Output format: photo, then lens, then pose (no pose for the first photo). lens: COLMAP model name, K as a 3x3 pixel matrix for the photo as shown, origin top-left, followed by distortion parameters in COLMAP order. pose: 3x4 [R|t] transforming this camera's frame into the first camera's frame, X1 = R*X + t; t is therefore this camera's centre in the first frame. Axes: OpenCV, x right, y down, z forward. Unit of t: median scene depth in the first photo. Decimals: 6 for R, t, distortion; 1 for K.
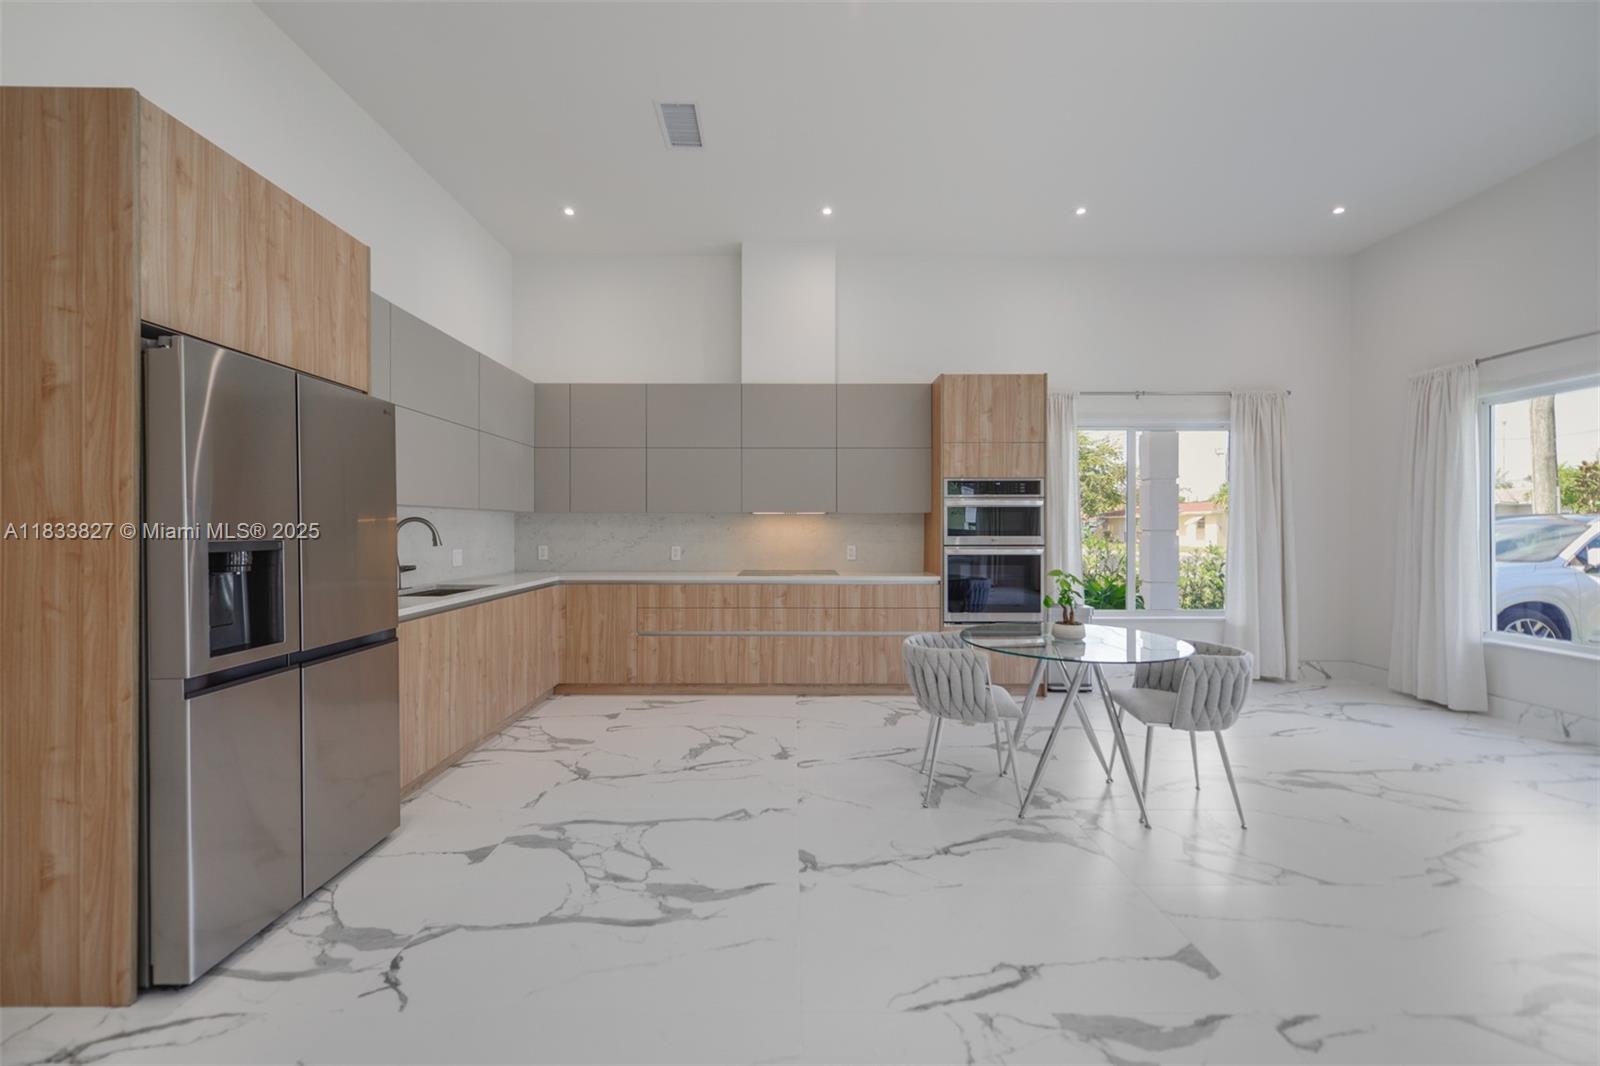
lens RADIAL K [[633.3, 0, 796.1], [0, 633.3, 526.6], [0, 0, 1]] dist [0.009704, -0.002335]
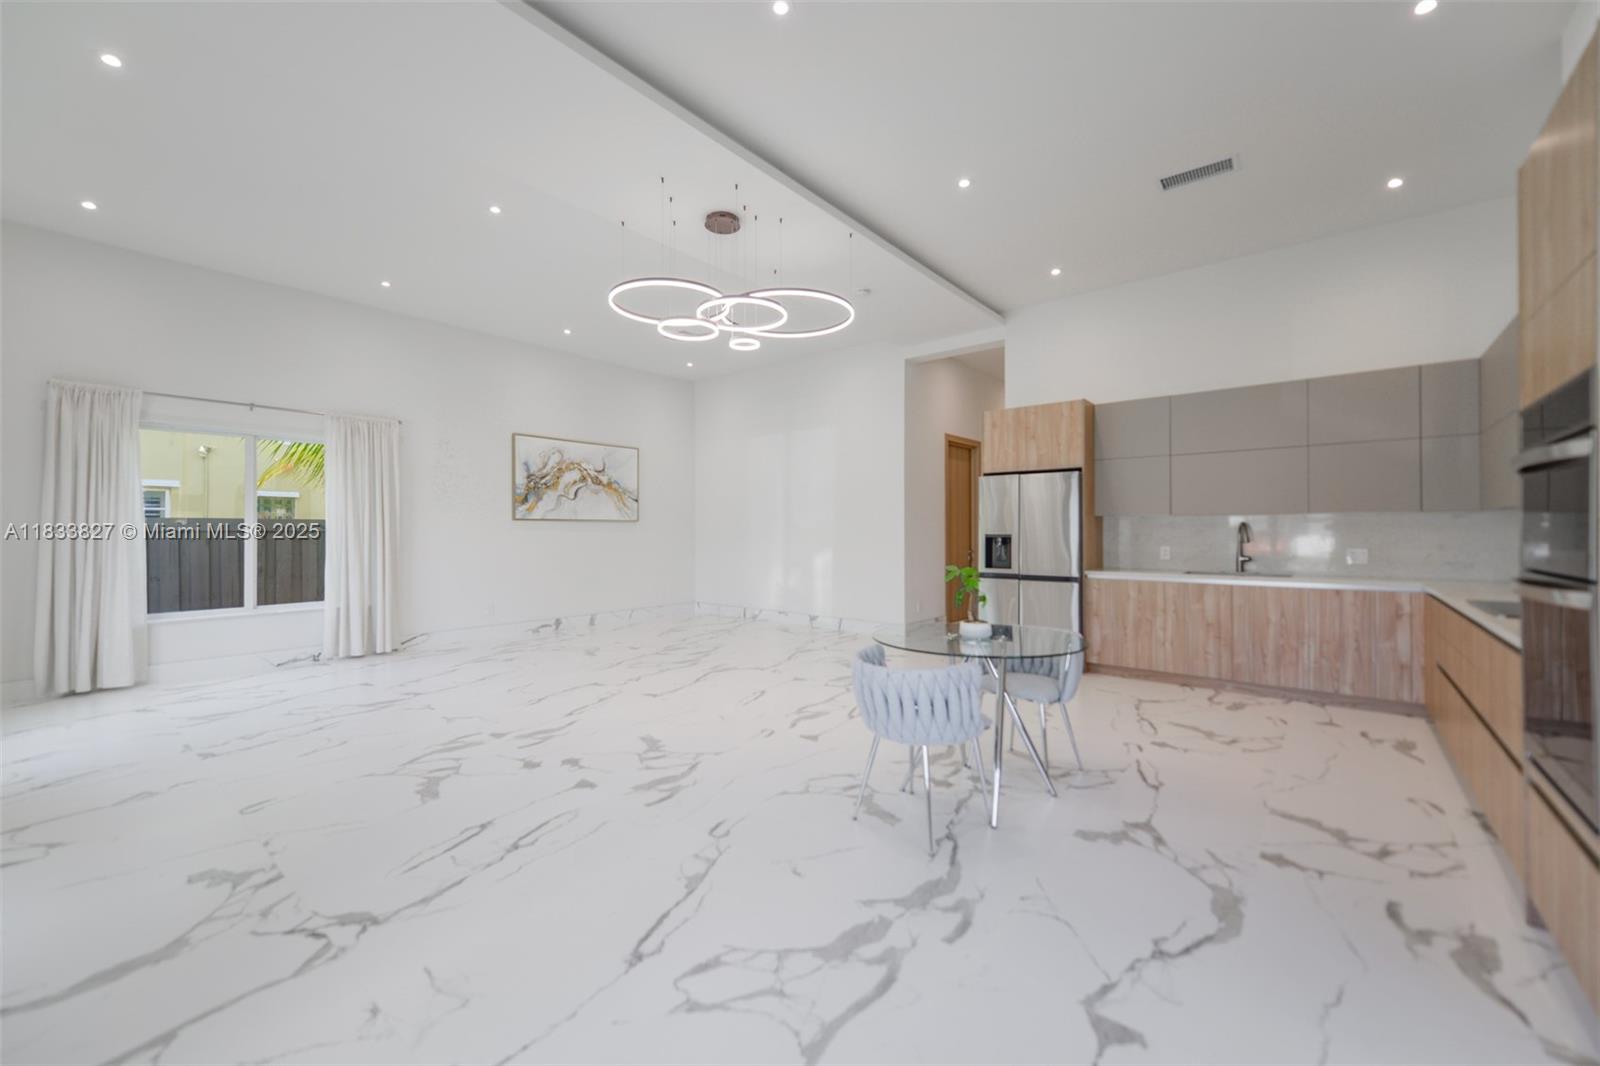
lens RADIAL K [[633.3, 0, 788.1], [0, 633.3, 529.3], [0, 0, 1]] dist [0.009704, -0.002335]
pose [[-0.650777, -0.001055, -0.759268, 0.916289], [0.003826, 0.999982, -0.004669, 0.003424], [0.759259, -0.005944, -0.650761, 0.936364]]
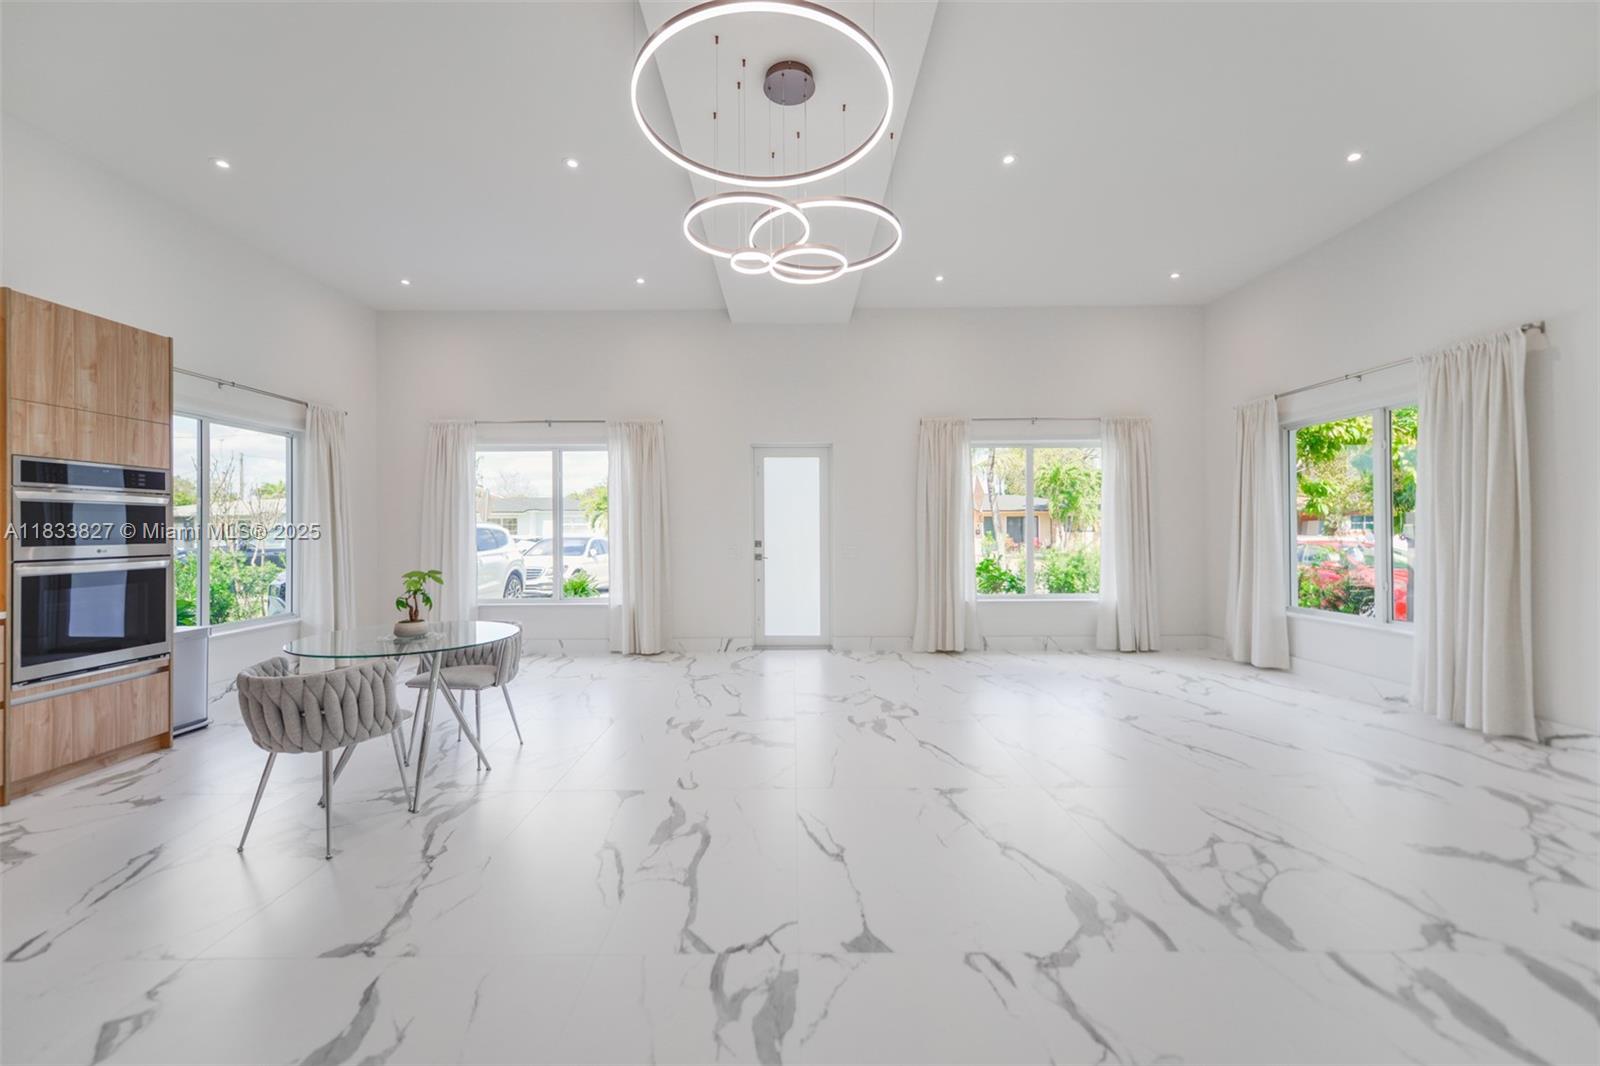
lens RADIAL K [[633.3, 0, 786.7], [0, 633.3, 526.2], [0, 0, 1]] dist [0.009704, -0.002335]
pose [[0.008682, 0.005869, 0.999945, -0.409292], [0.004240, 0.999974, -0.005906, 0.001500], [-0.999953, 0.004291, 0.008657, 0.235060]]
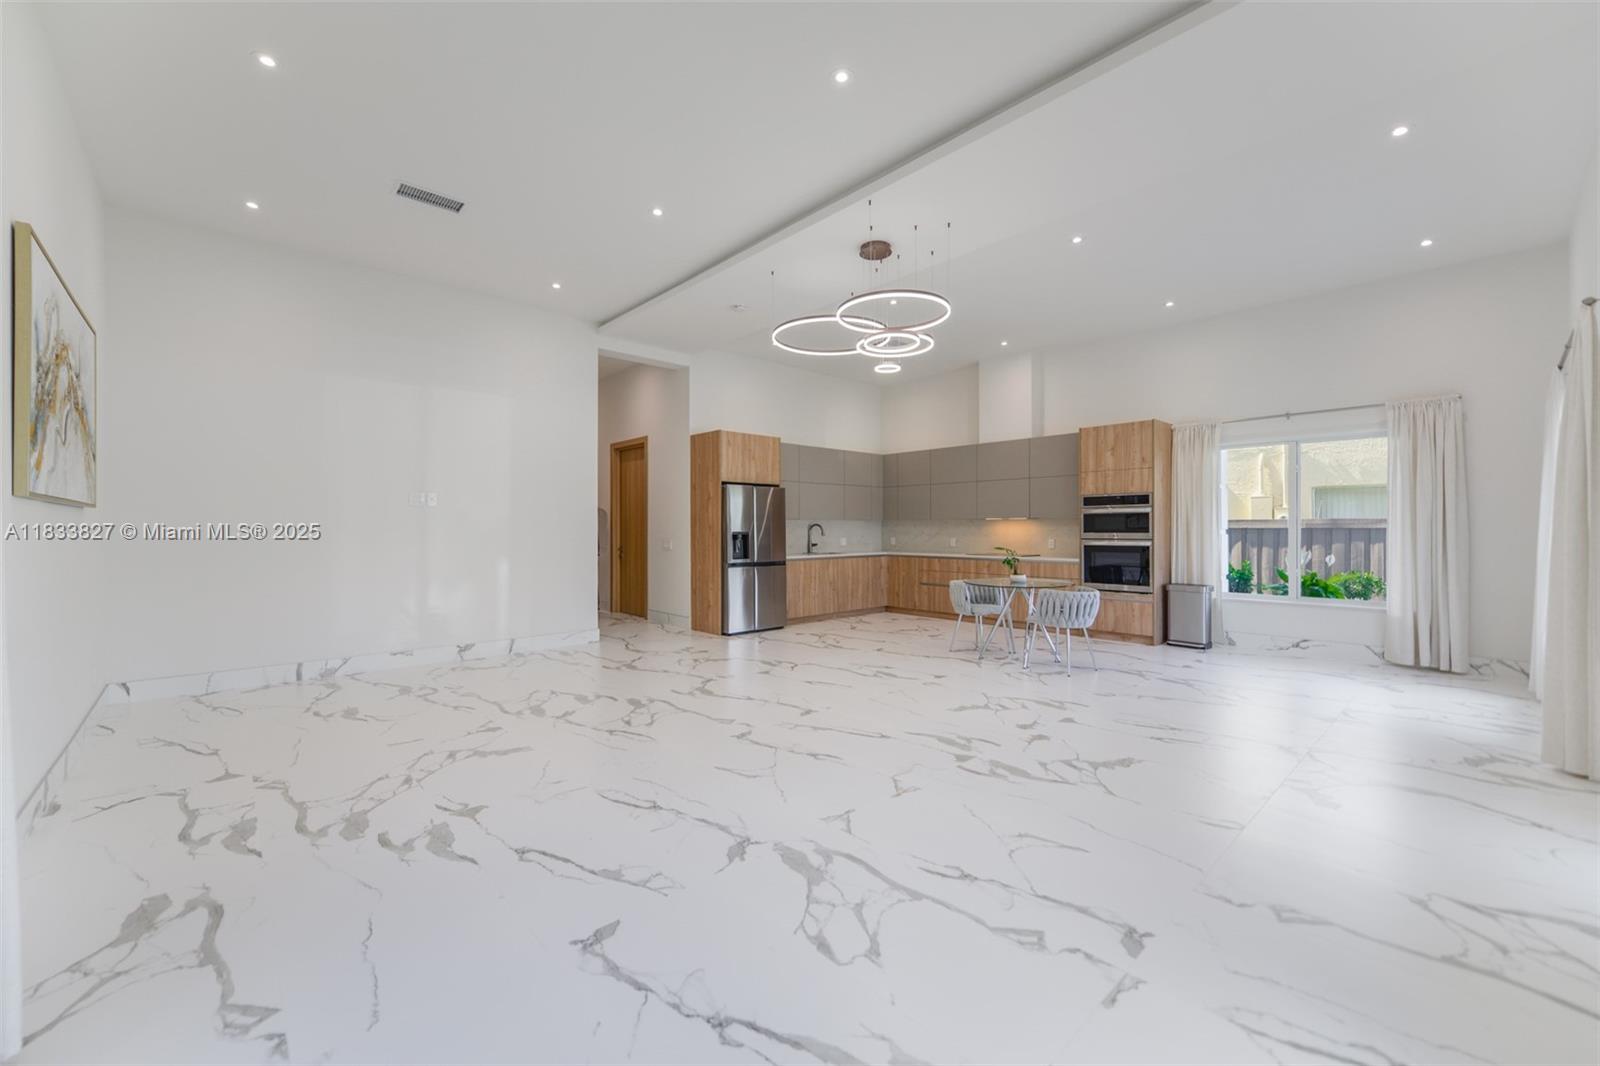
lens RADIAL K [[633.3, 0, 796.2], [0, 633.3, 528.2], [0, 0, 1]] dist [0.009704, -0.002335]
pose [[0.671677, -0.002461, -0.740840, 0.947124], [0.004213, 0.999991, 0.000499, 0.000240], [0.740832, -0.003456, 0.671681, -0.575519]]
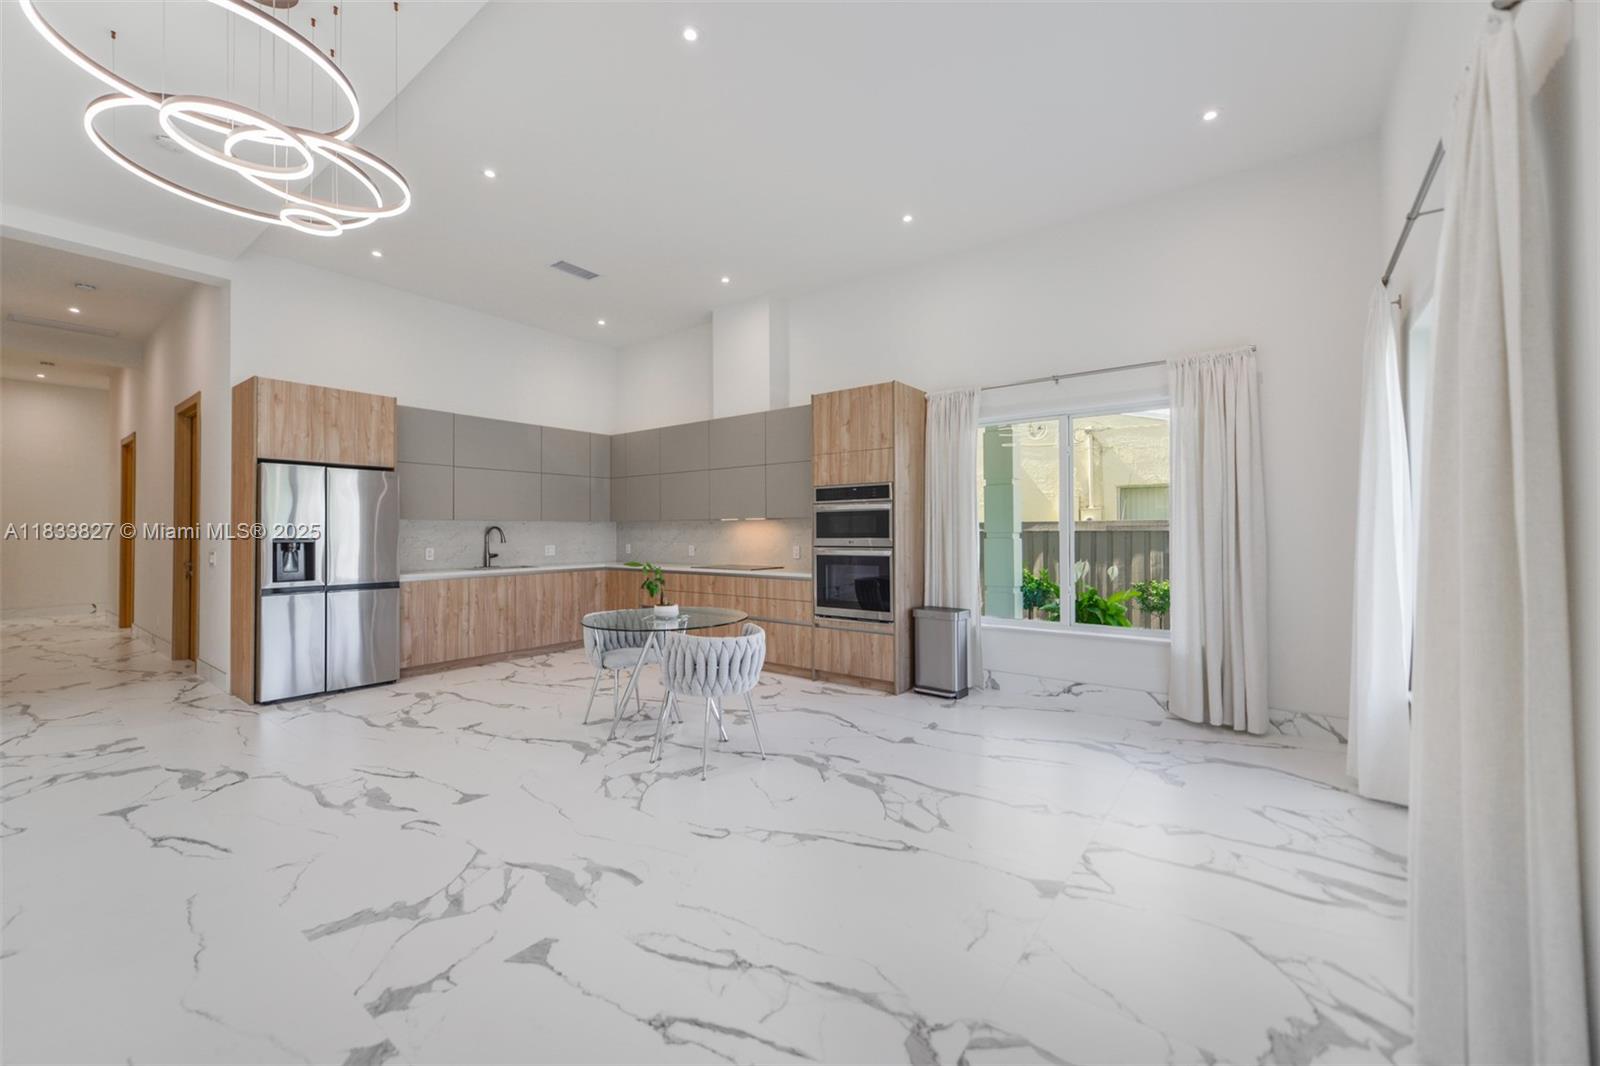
lens RADIAL K [[633.3, 0, 795.3], [0, 633.3, 522.7], [0, 0, 1]] dist [0.009704, -0.002335]
pose [[0.791874, -0.012164, -0.610563, 0.929067], [0.005991, 0.999908, -0.012150, 0.001395], [0.610655, 0.005963, 0.791874, 0.090188]]
